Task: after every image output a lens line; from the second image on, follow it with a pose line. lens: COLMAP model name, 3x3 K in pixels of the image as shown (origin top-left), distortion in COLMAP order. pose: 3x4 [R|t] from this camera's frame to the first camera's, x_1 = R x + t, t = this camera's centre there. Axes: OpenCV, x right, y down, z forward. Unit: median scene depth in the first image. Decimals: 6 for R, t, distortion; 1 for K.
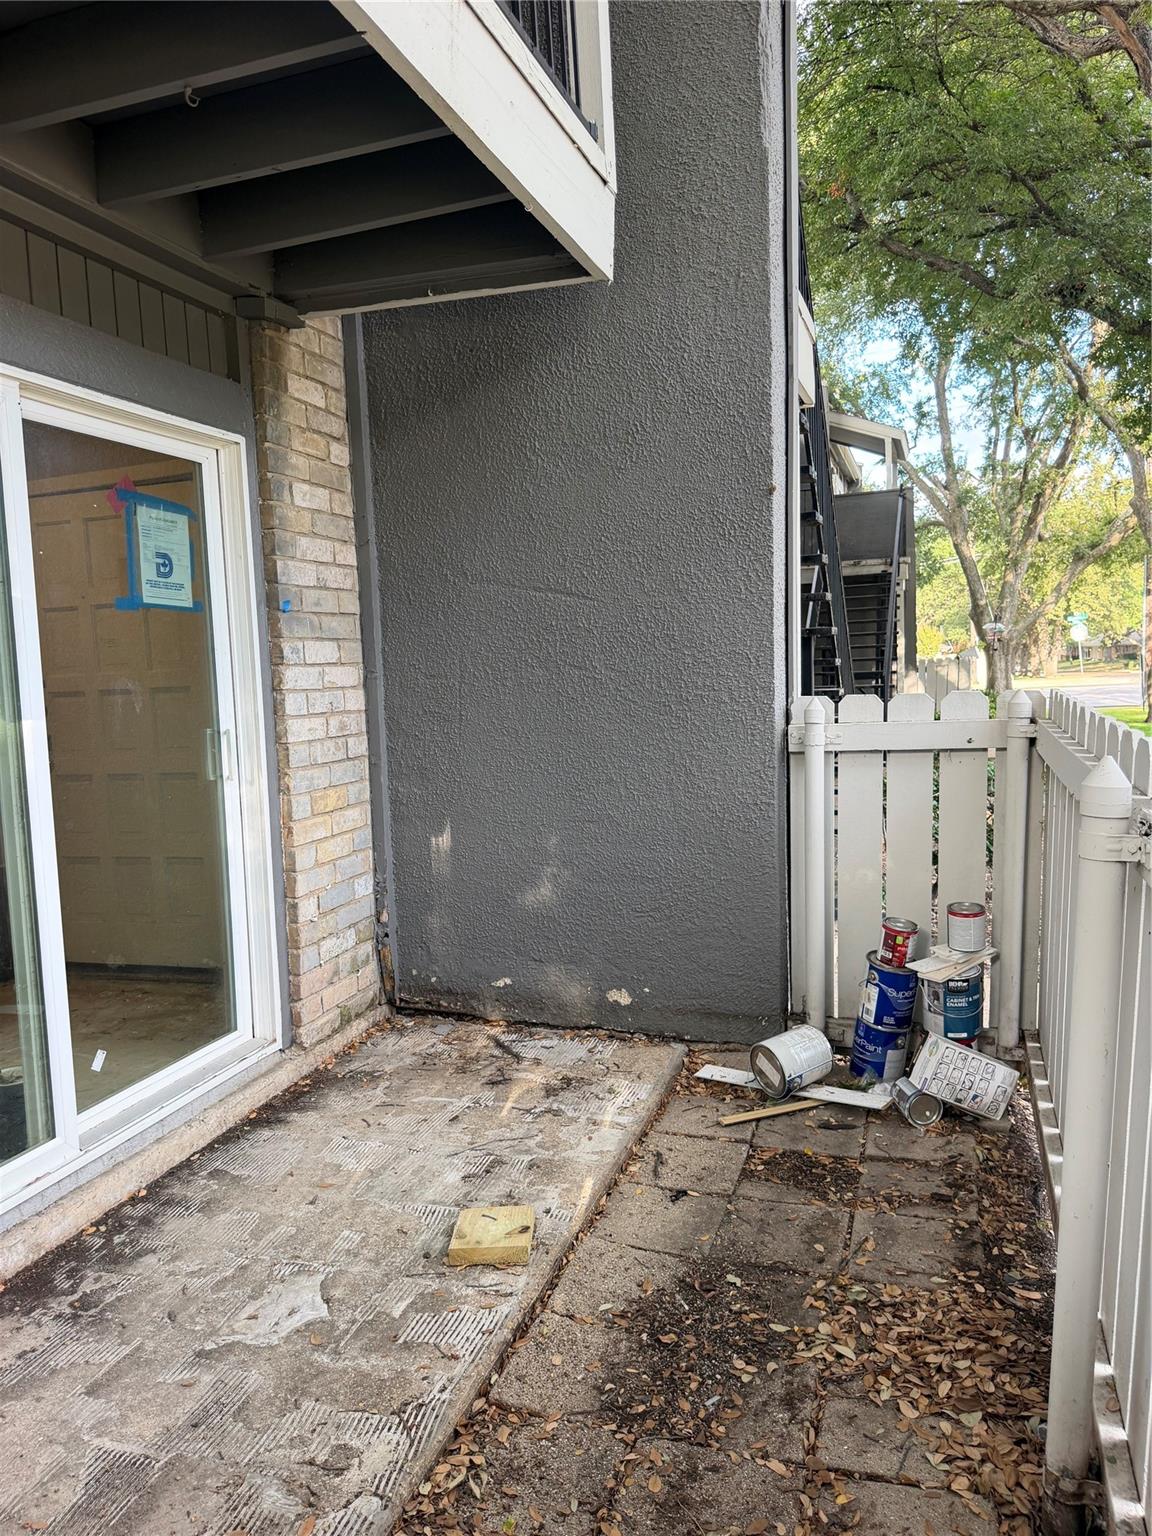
lens RADIAL K [[1085.4, 0, 575.6], [0, 1085.4, 772.3], [0, 0, 1]] dist [0.020897, -0.025773]
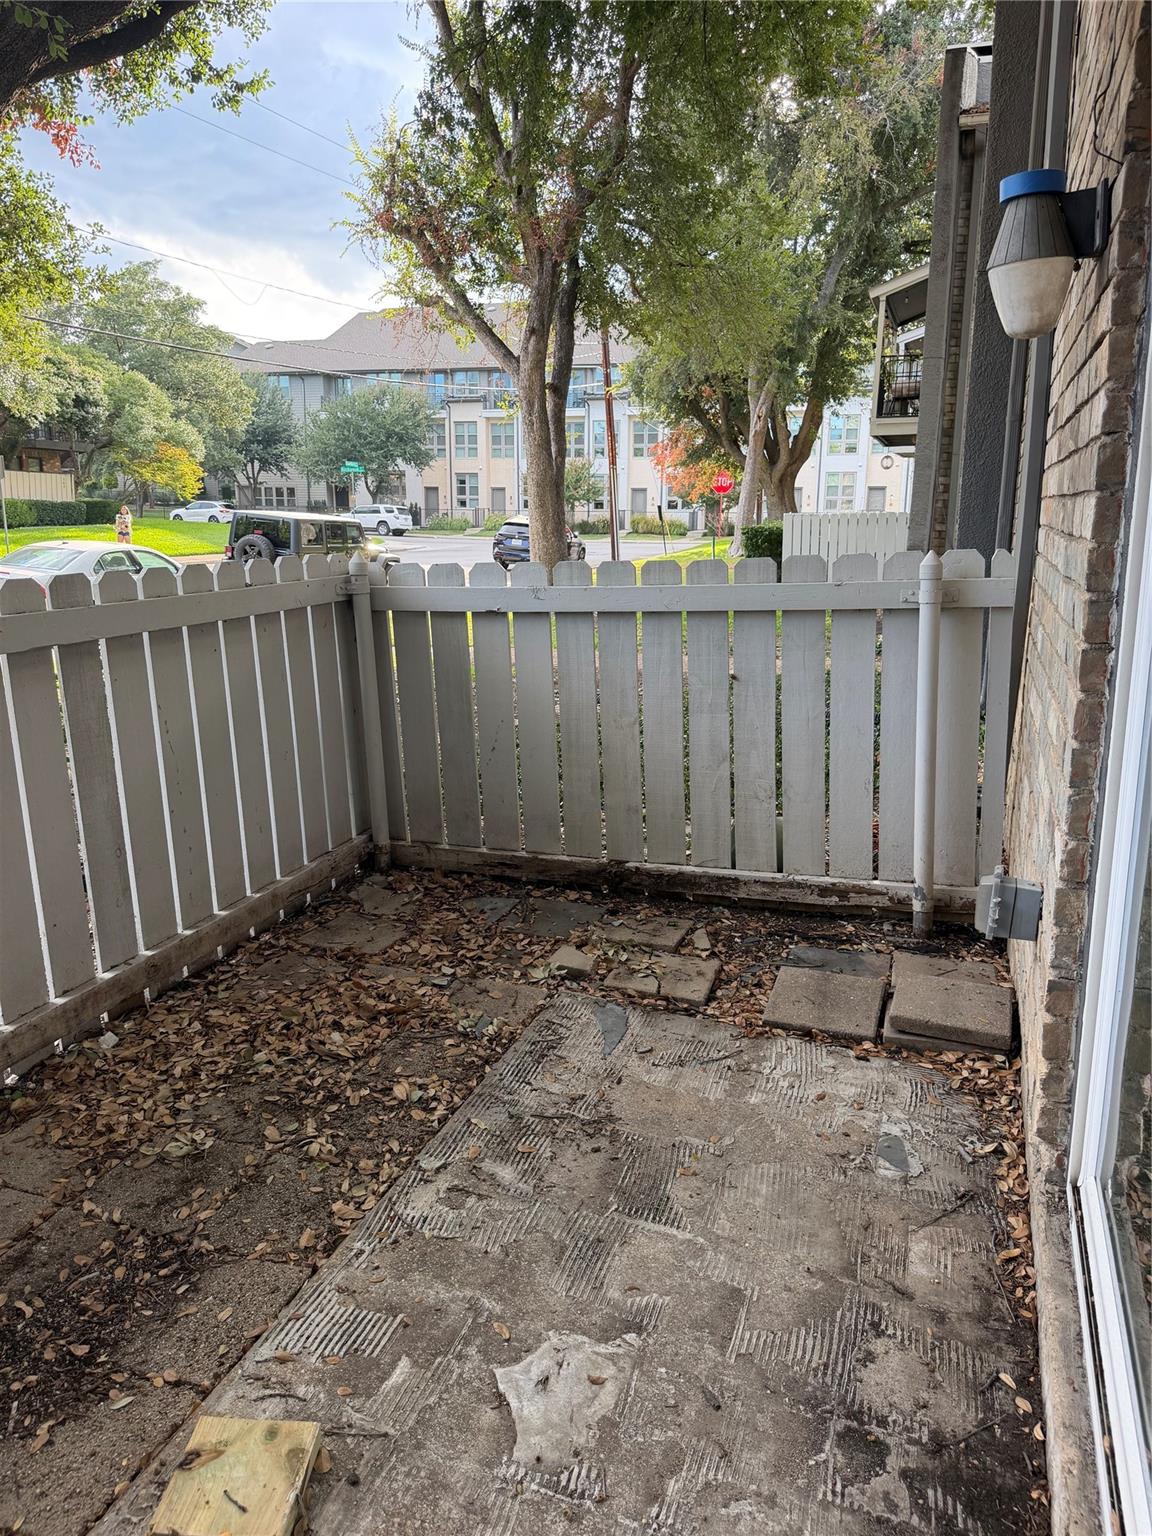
lens RADIAL K [[1085.4, 0, 576.7], [0, 1085.4, 770.7], [0, 0, 1]] dist [0.020897, -0.025773]
pose [[-0.998904, 0.033659, 0.032532, -0.345539], [0.042598, 0.941753, 0.333597, -0.157403], [-0.019409, 0.334617, -0.942154, 1.682829]]
